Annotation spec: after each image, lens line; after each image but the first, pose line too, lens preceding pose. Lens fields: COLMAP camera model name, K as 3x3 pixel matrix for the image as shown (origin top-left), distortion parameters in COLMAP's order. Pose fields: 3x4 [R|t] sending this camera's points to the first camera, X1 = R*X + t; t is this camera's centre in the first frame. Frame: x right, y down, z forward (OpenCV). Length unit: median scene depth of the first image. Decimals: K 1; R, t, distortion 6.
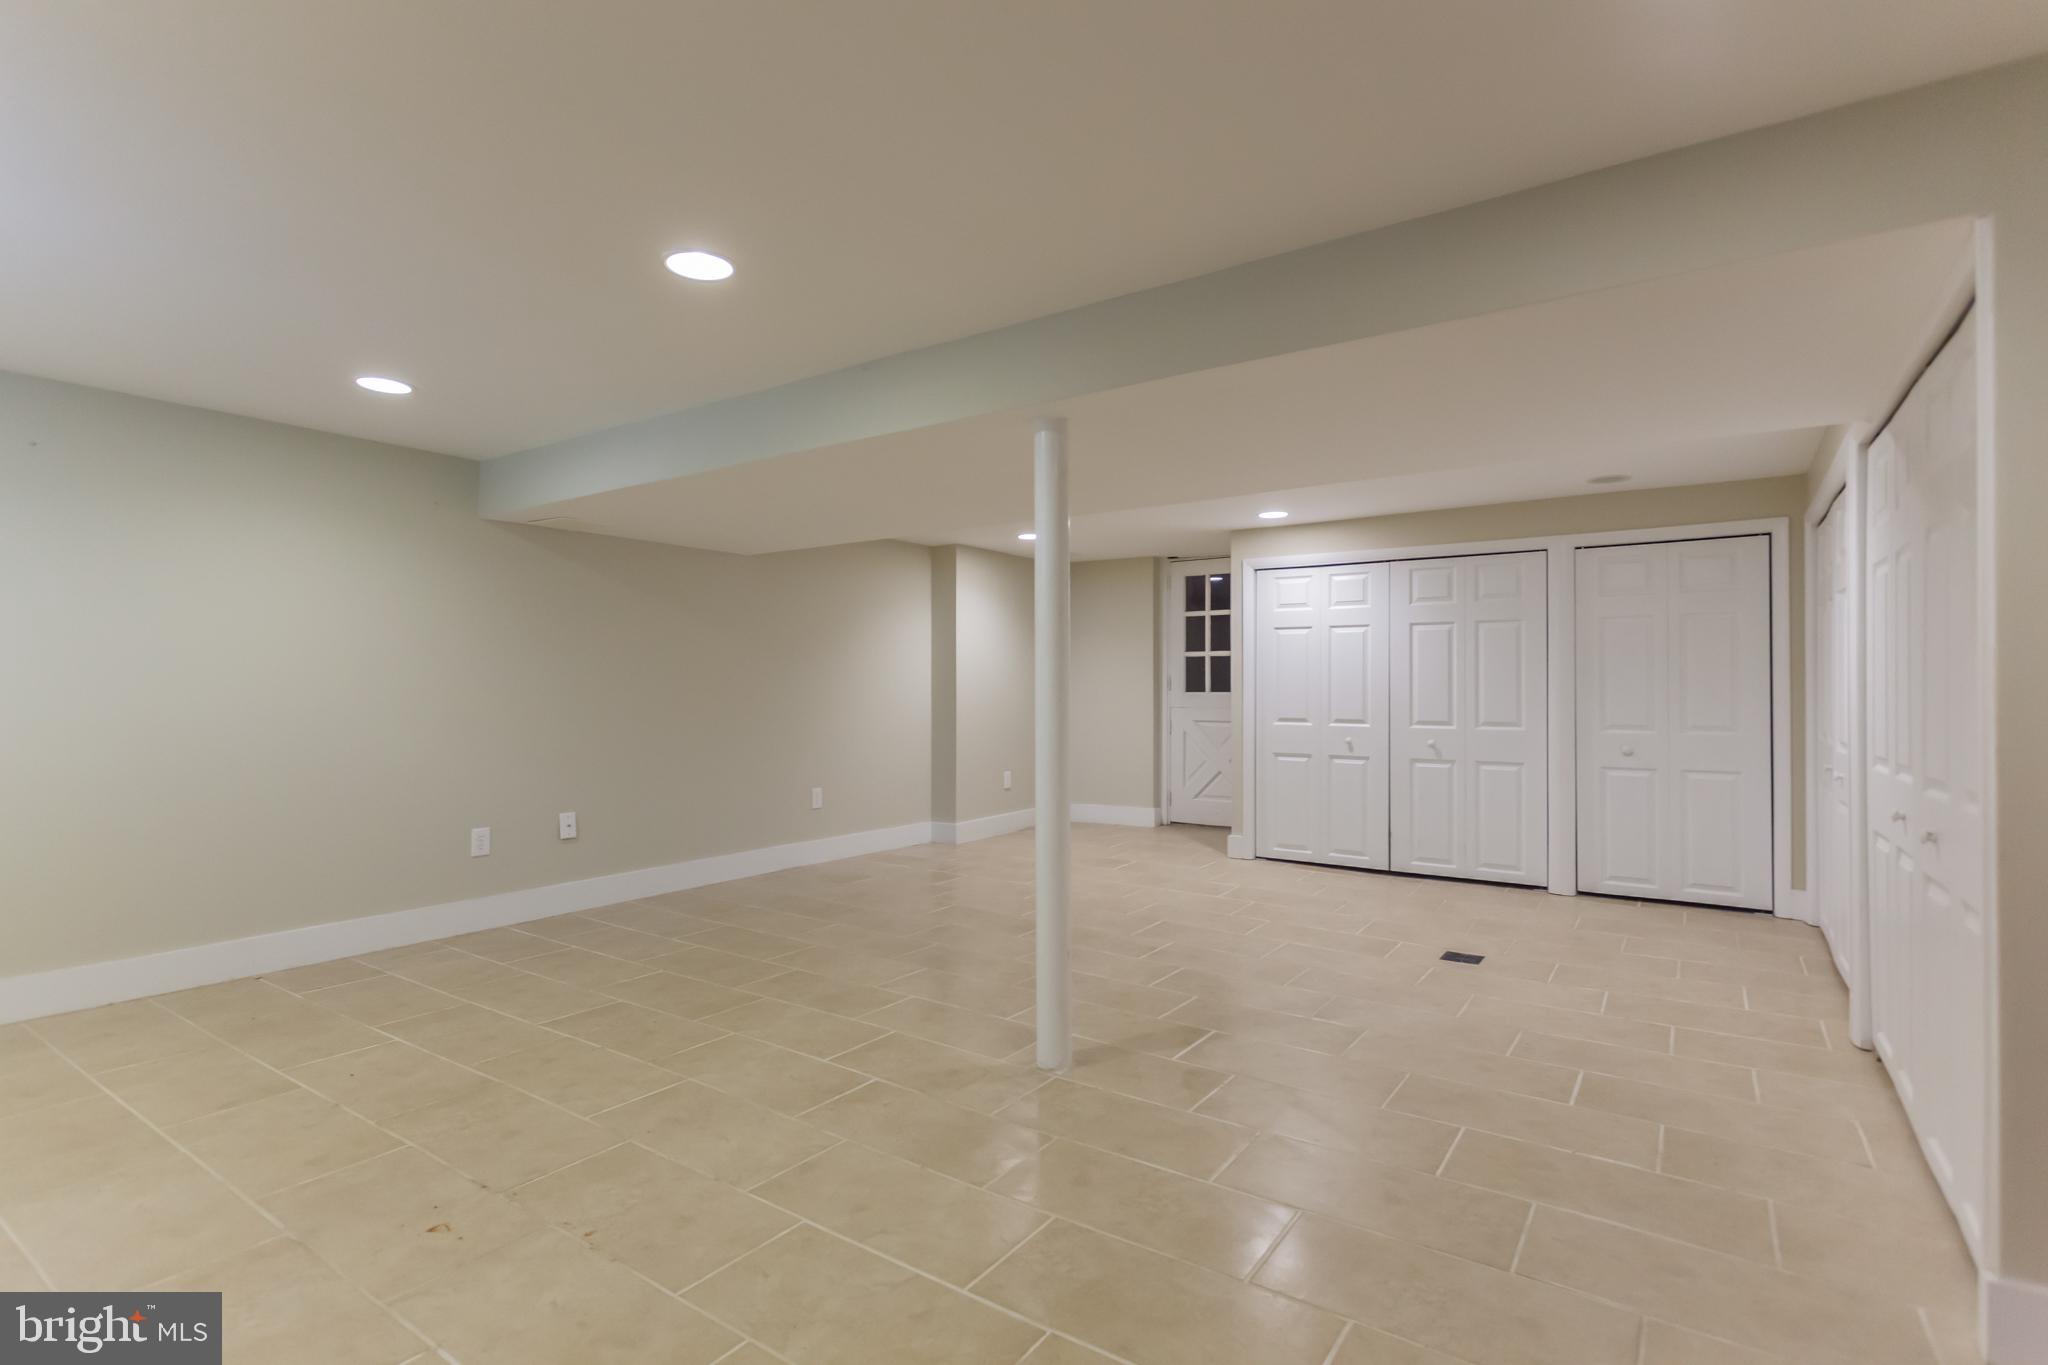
lens RADIAL K [[1003.7, 0, 1039.1], [0, 1003.7, 674.8], [0, 0, 1]] dist [0.005222, 0.002993]
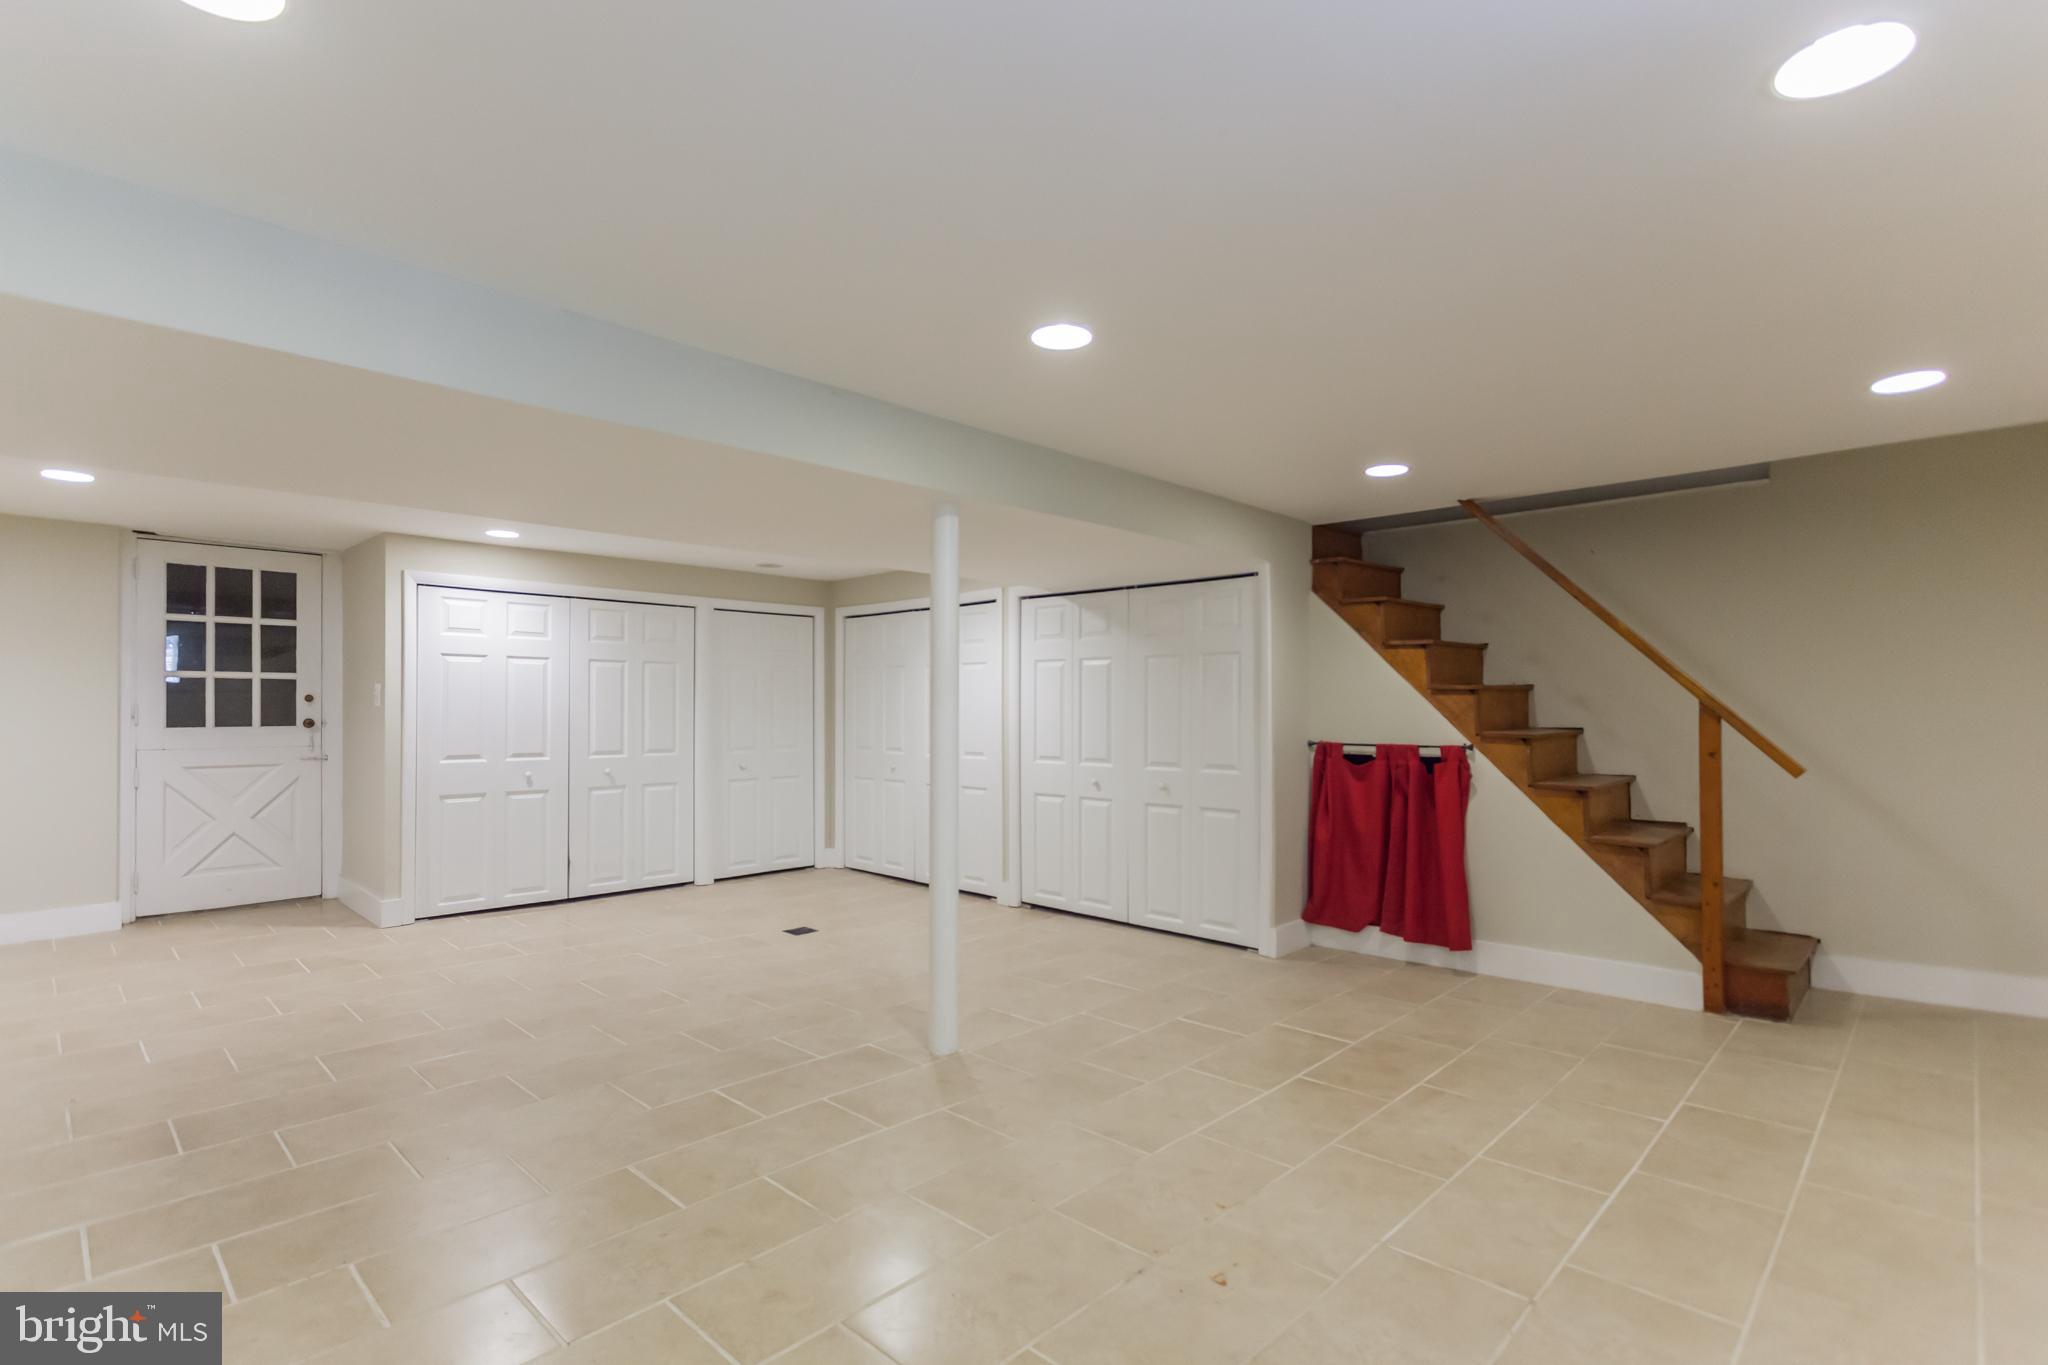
lens RADIAL K [[1003.7, 0, 1027.5], [0, 1003.7, 694.6], [0, 0, 1]] dist [0.005222, 0.002993]
pose [[0.143608, 0.011870, 0.989563, -0.592863], [-0.015967, 0.999826, -0.009676, -0.011013], [-0.989506, -0.014410, 0.143772, 0.381503]]
